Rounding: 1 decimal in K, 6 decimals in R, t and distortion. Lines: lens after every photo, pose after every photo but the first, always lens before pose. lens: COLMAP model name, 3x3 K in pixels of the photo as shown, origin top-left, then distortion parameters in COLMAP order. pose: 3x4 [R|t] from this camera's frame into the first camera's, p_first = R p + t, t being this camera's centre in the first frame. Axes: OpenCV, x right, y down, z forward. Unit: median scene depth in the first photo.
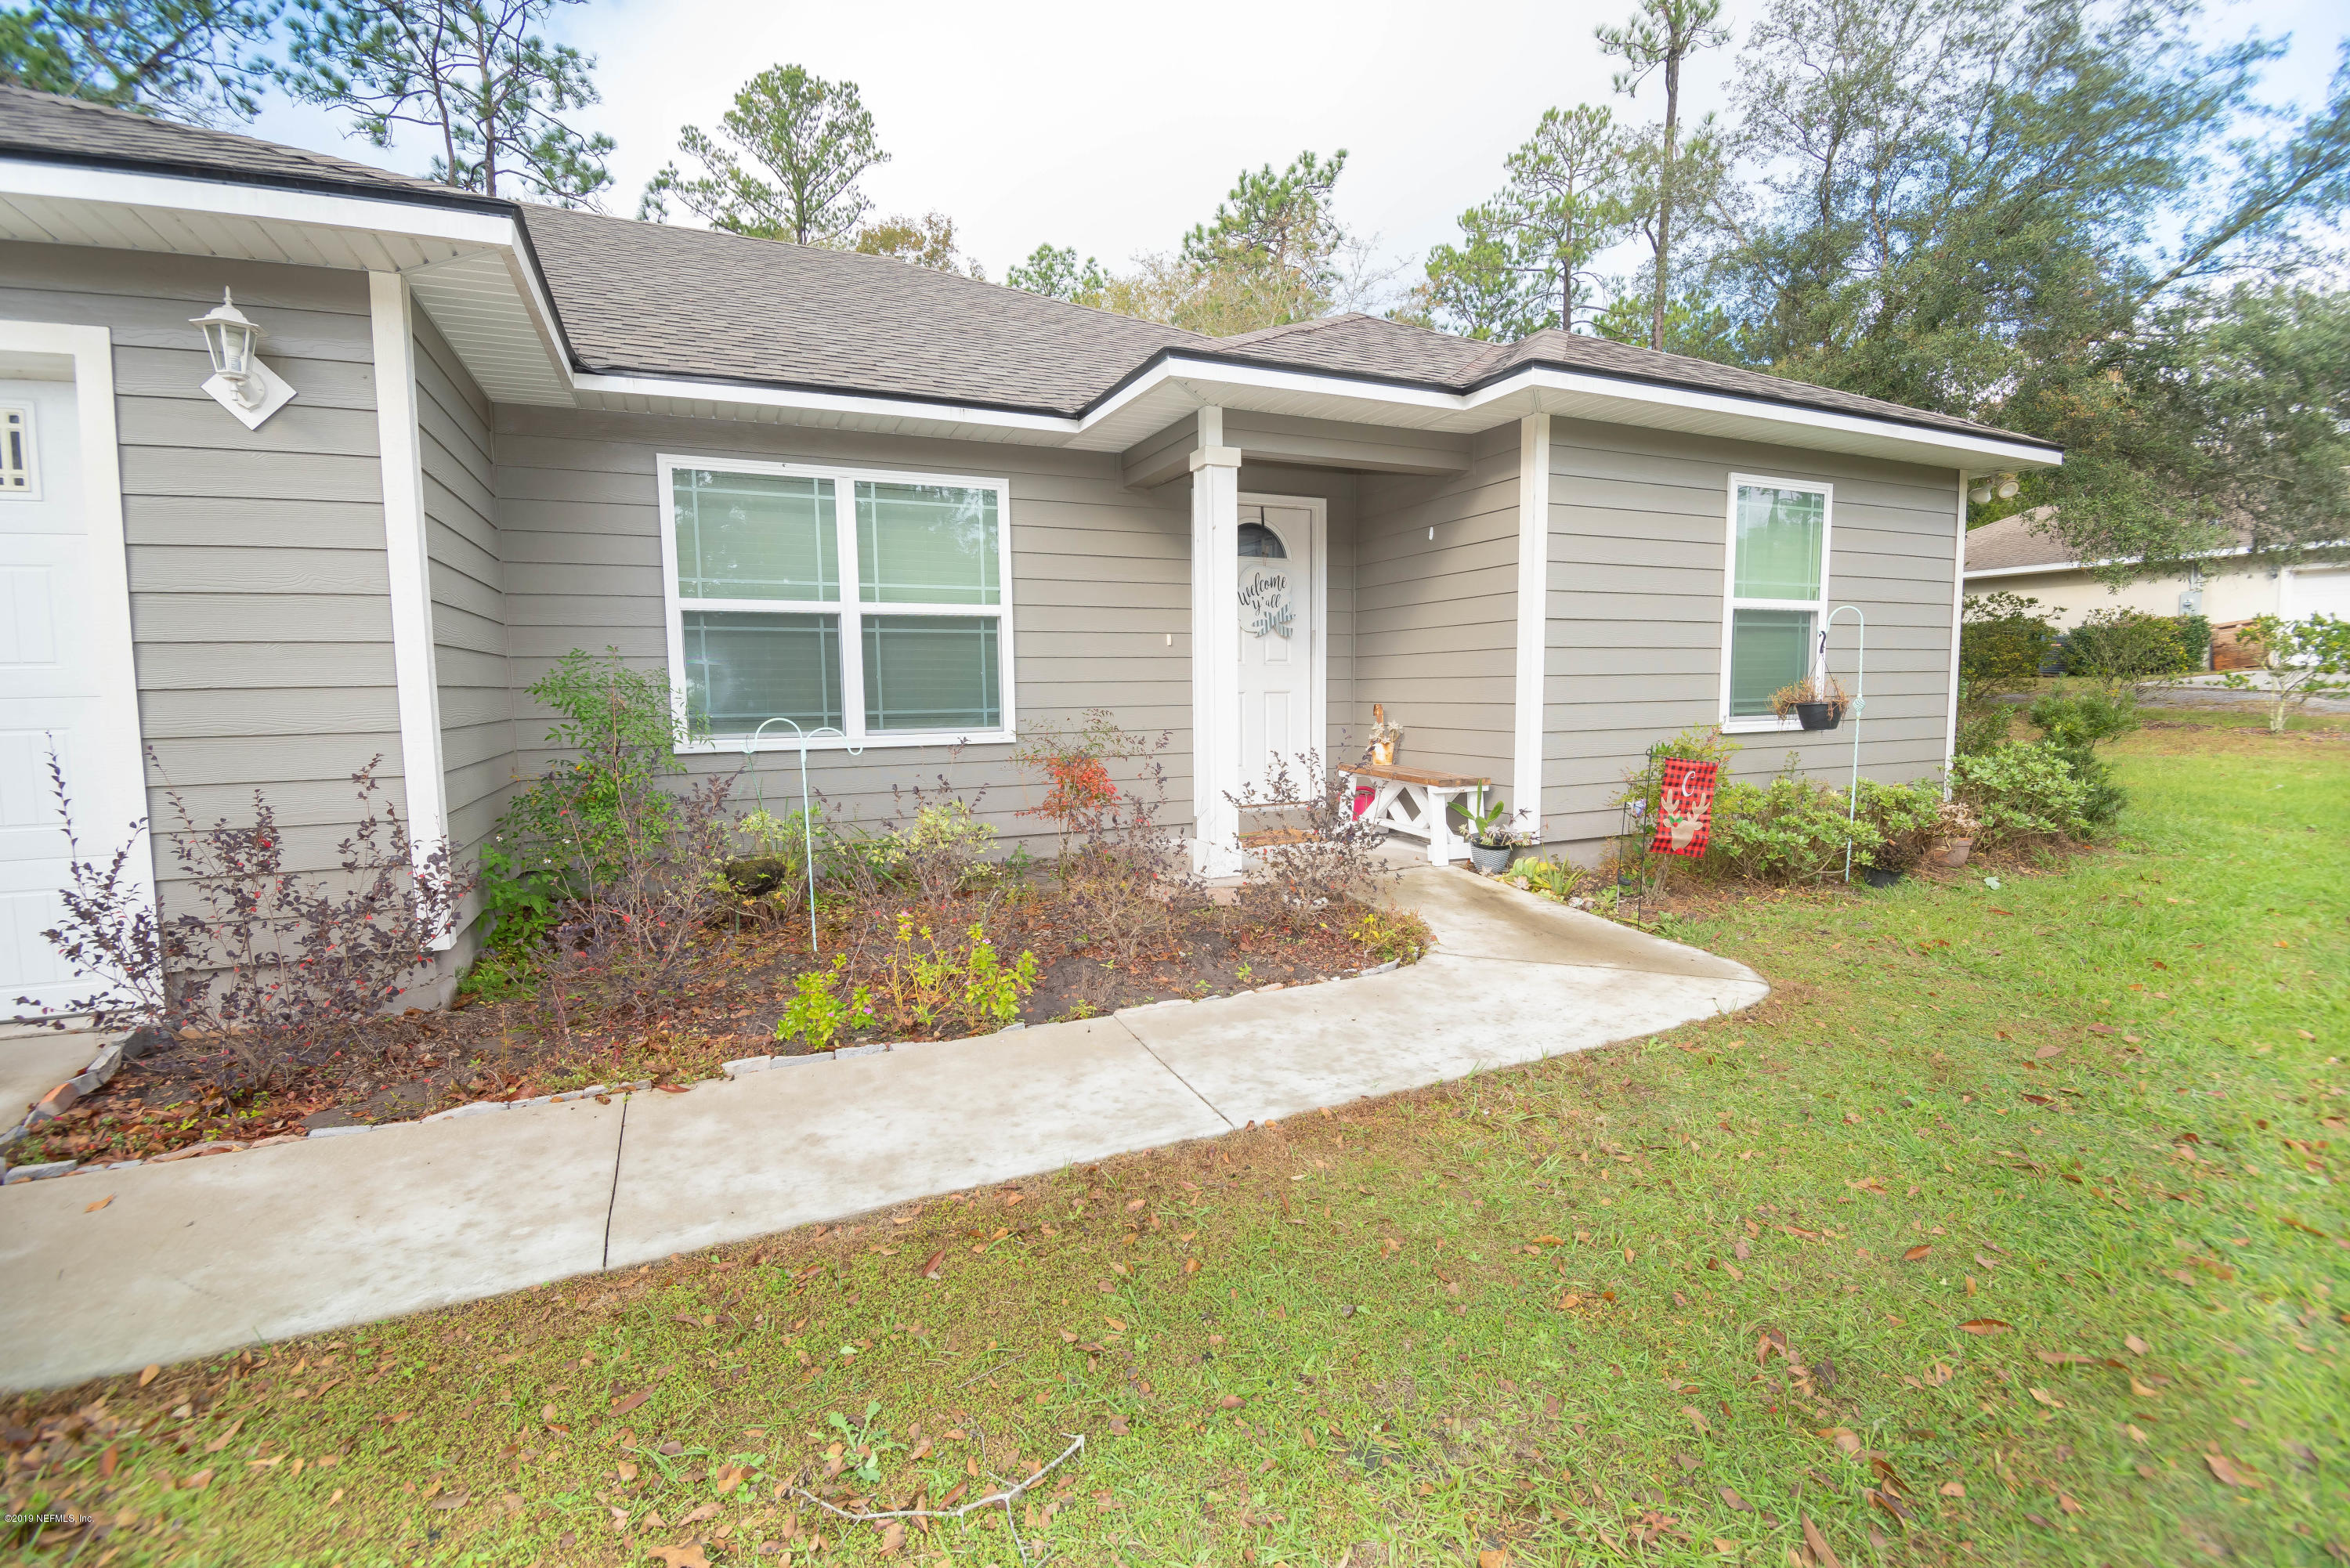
lens RADIAL K [[1079.2, 0, 1205.1], [0, 1079.2, 770.3], [0, 0, 1]] dist [-0.013550, -0.009949]
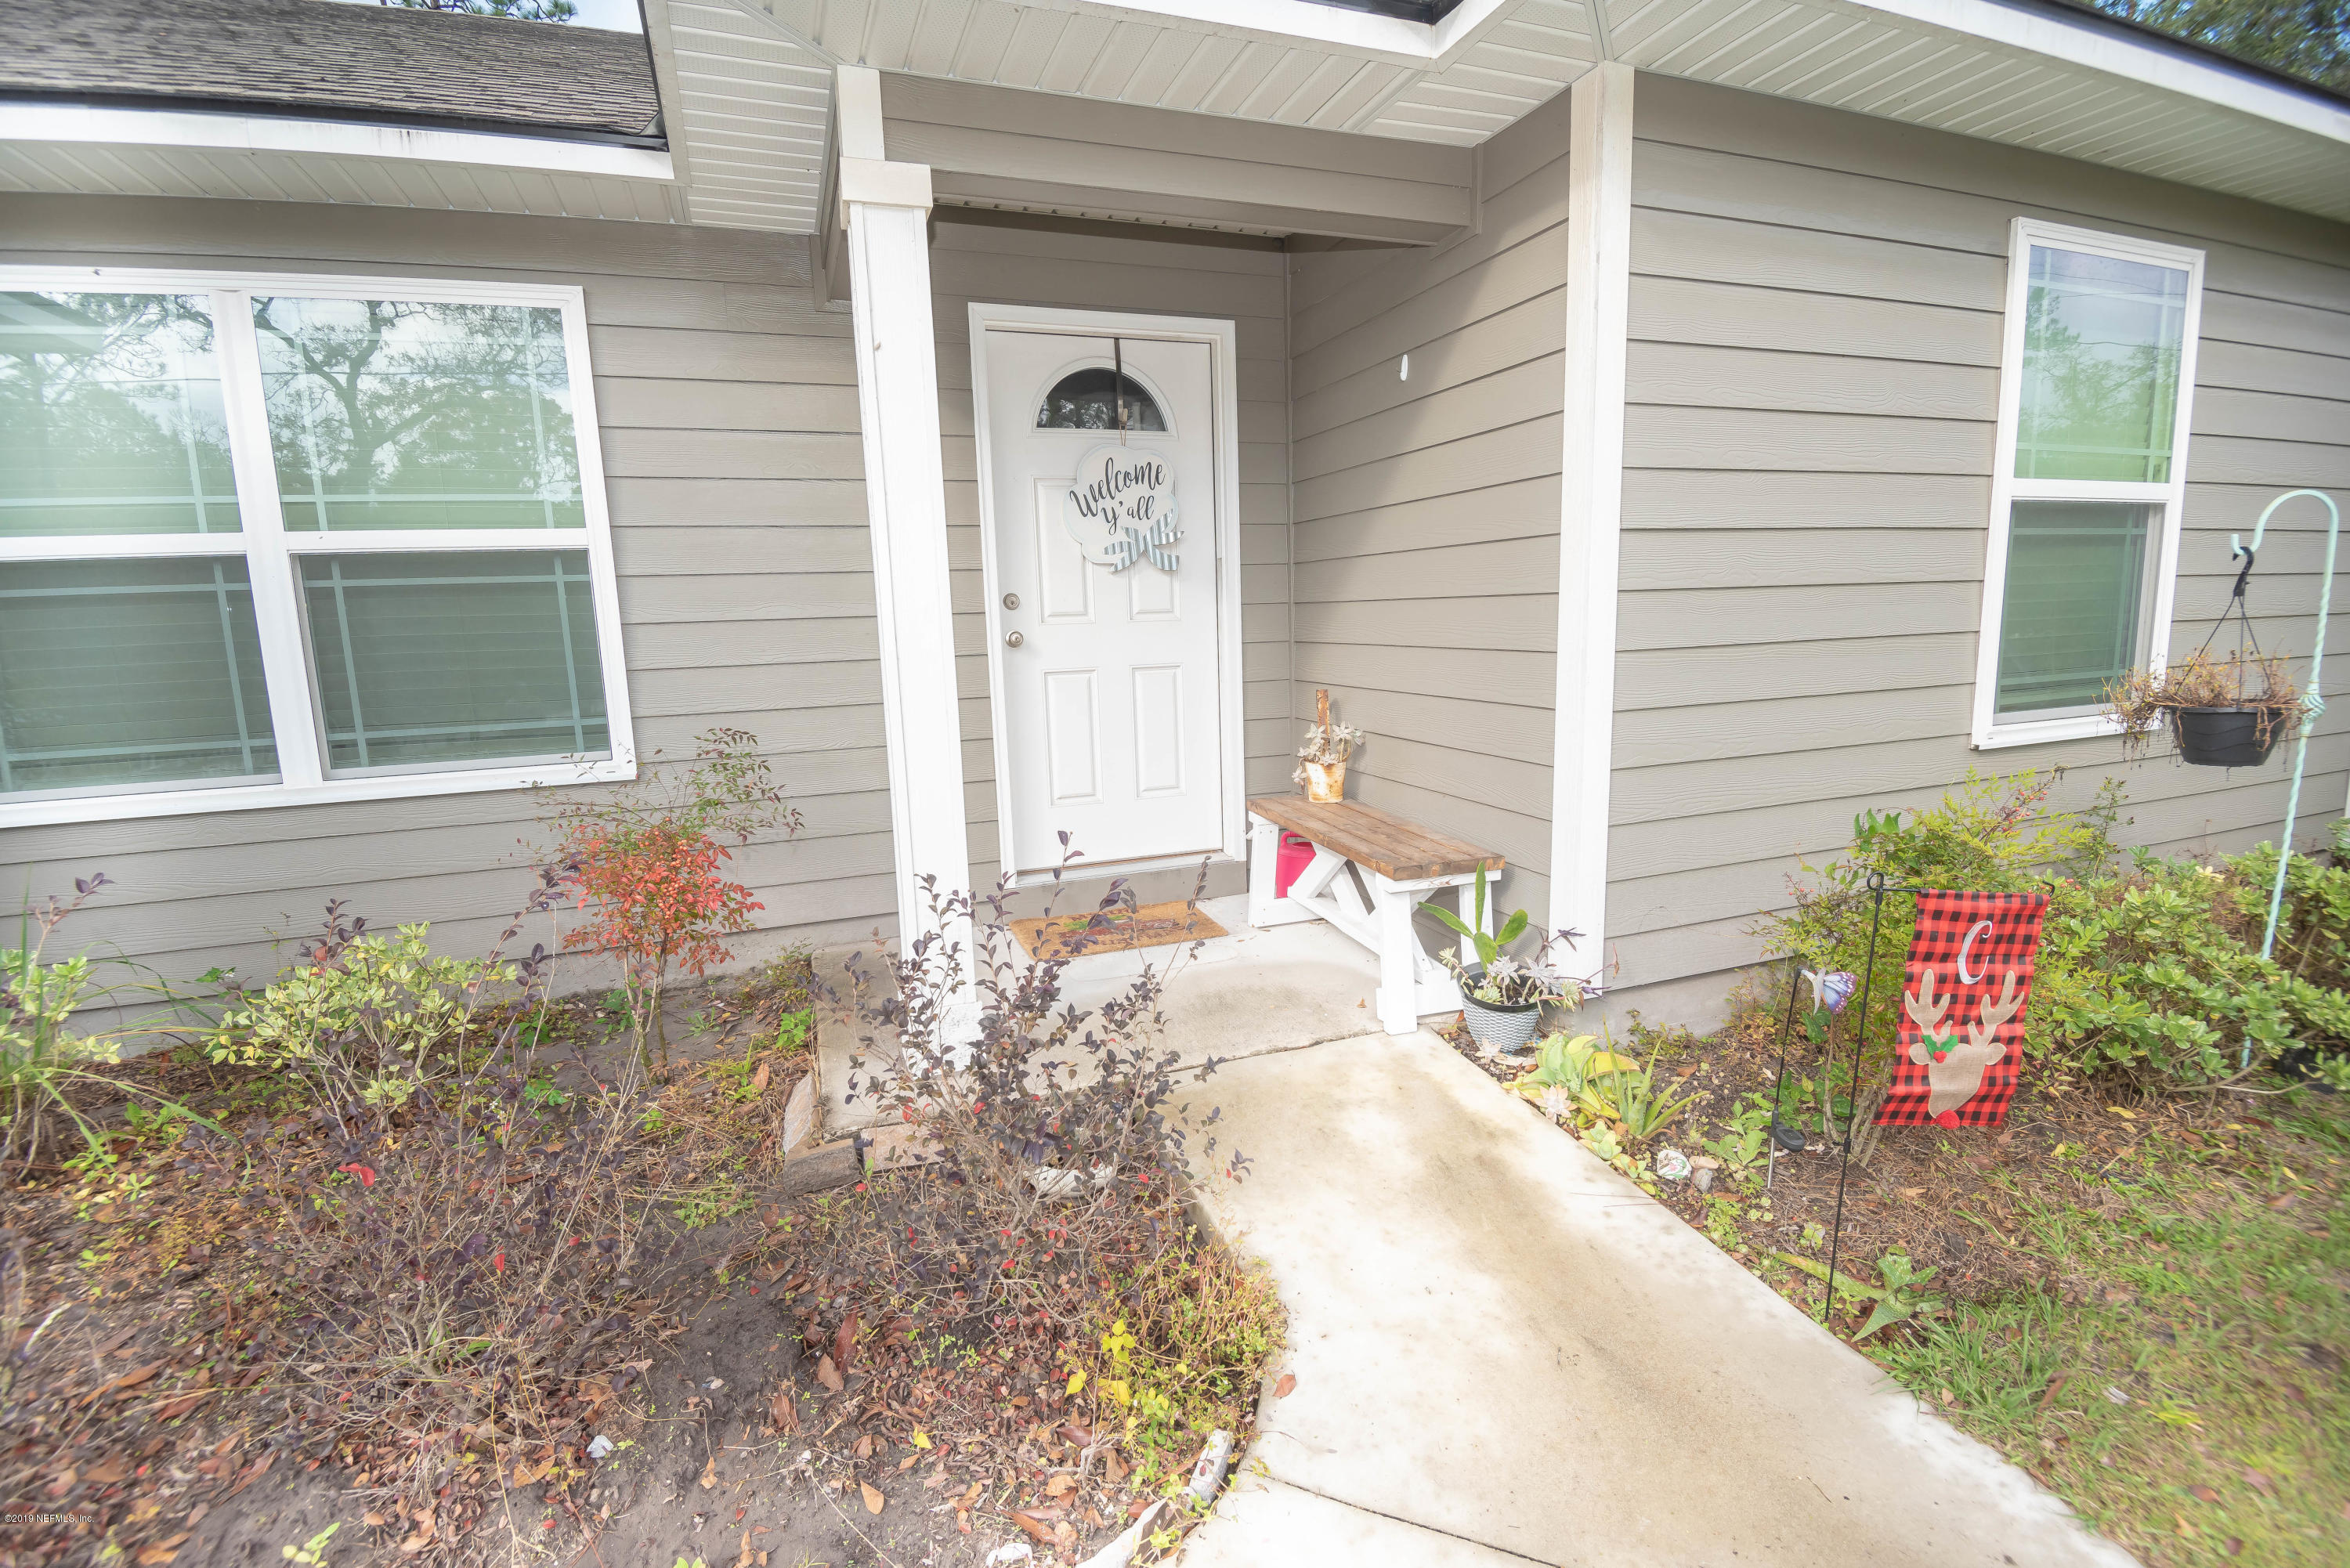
lens RADIAL K [[1079.2, 0, 1217.3], [0, 1079.2, 787.8], [0, 0, 1]] dist [-0.013550, -0.009949]
pose [[0.997746, -0.007408, -0.066694, 0.157248], [0.013230, 0.996096, 0.087277, -0.065870], [0.065787, -0.087963, 0.993949, 0.472468]]
